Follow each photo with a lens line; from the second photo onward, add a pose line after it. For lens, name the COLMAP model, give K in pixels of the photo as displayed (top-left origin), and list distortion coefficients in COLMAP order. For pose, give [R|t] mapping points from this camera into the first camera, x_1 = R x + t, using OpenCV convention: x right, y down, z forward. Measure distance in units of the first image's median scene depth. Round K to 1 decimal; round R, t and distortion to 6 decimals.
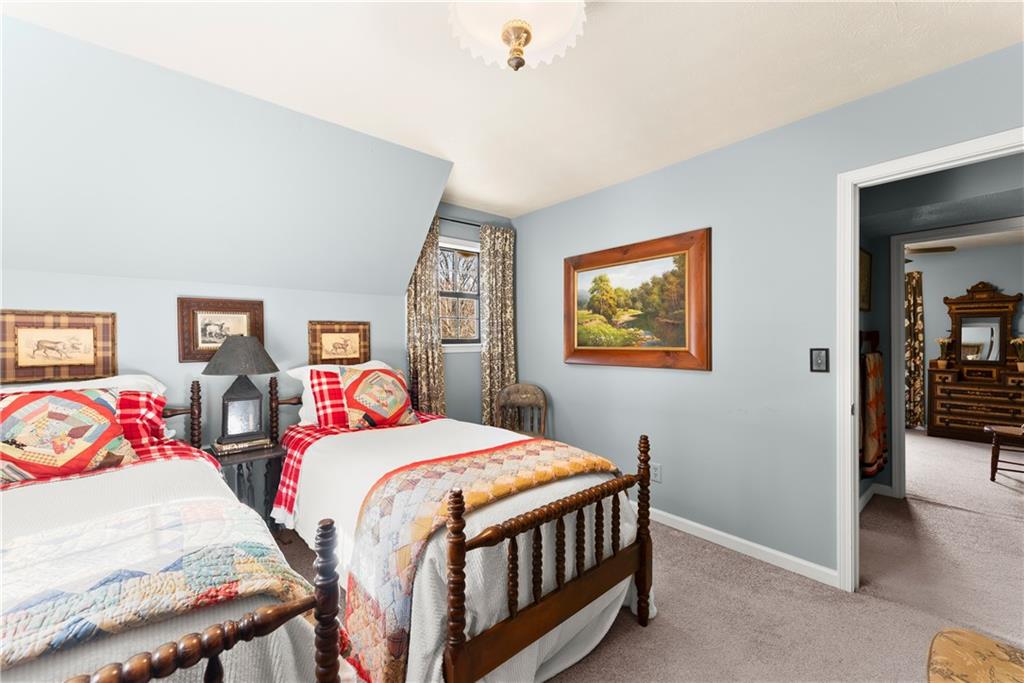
lens RADIAL K [[407.3, 0, 502.0], [0, 407.3, 342.0], [0, 0, 1]] dist [0.000119, 0.000347]
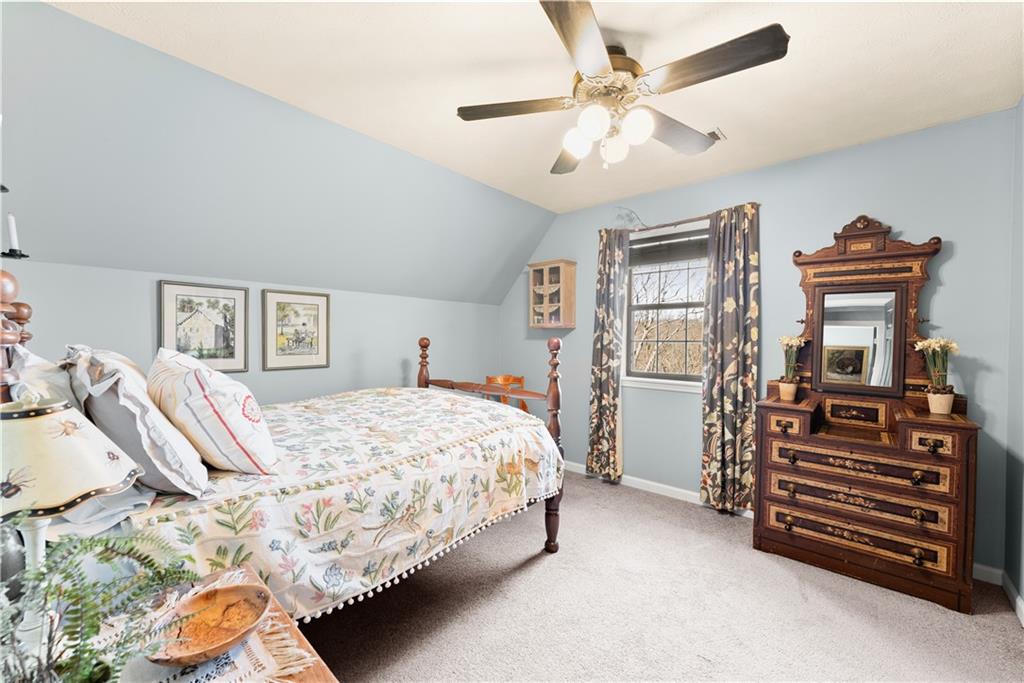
lens RADIAL K [[407.3, 0, 502.0], [0, 407.3, 342.0], [0, 0, 1]] dist [0.000119, 0.000347]
pose [[0.990320, 0.013844, 0.138110, 0.706881], [-0.014818, 0.999872, 0.006030, -0.000704], [-0.138009, -0.008018, 0.990399, 0.594583]]
